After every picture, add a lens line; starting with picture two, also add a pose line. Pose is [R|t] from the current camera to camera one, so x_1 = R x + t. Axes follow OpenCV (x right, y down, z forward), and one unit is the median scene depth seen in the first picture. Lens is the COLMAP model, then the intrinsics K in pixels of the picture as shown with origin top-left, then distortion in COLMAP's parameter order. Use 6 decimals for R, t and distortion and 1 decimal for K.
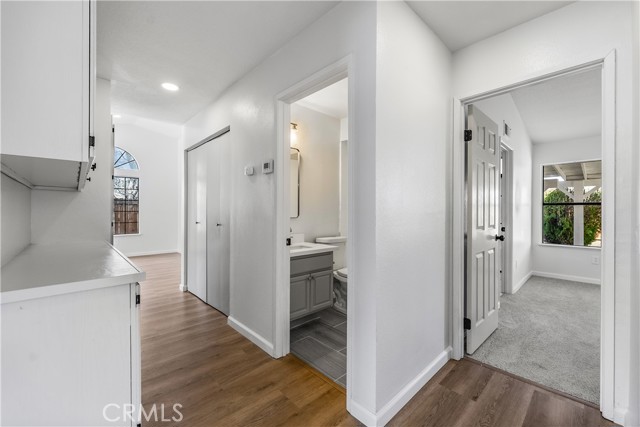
lens RADIAL K [[259.9, 0, 320.3], [0, 259.9, 212.1], [0, 0, 1]] dist [-0.001656, -0.000464]
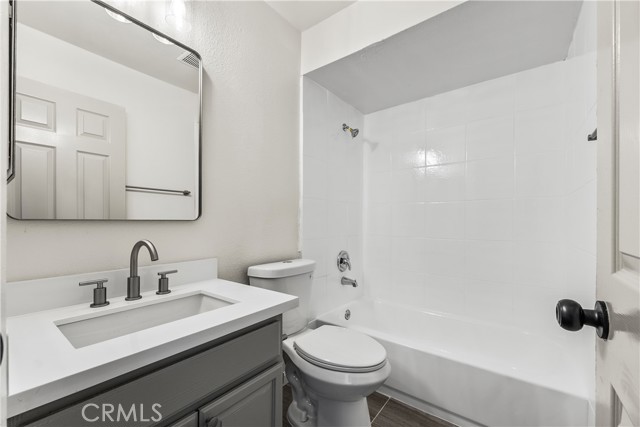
lens RADIAL K [[259.9, 0, 316.7], [0, 259.9, 217.9], [0, 0, 1]] dist [-0.001656, -0.000464]
pose [[0.990447, 0.000770, 0.137891, 0.041949], [-0.000742, 1.000000, -0.000252, 0.016501], [-0.137891, 0.000148, 0.990447, 0.558026]]
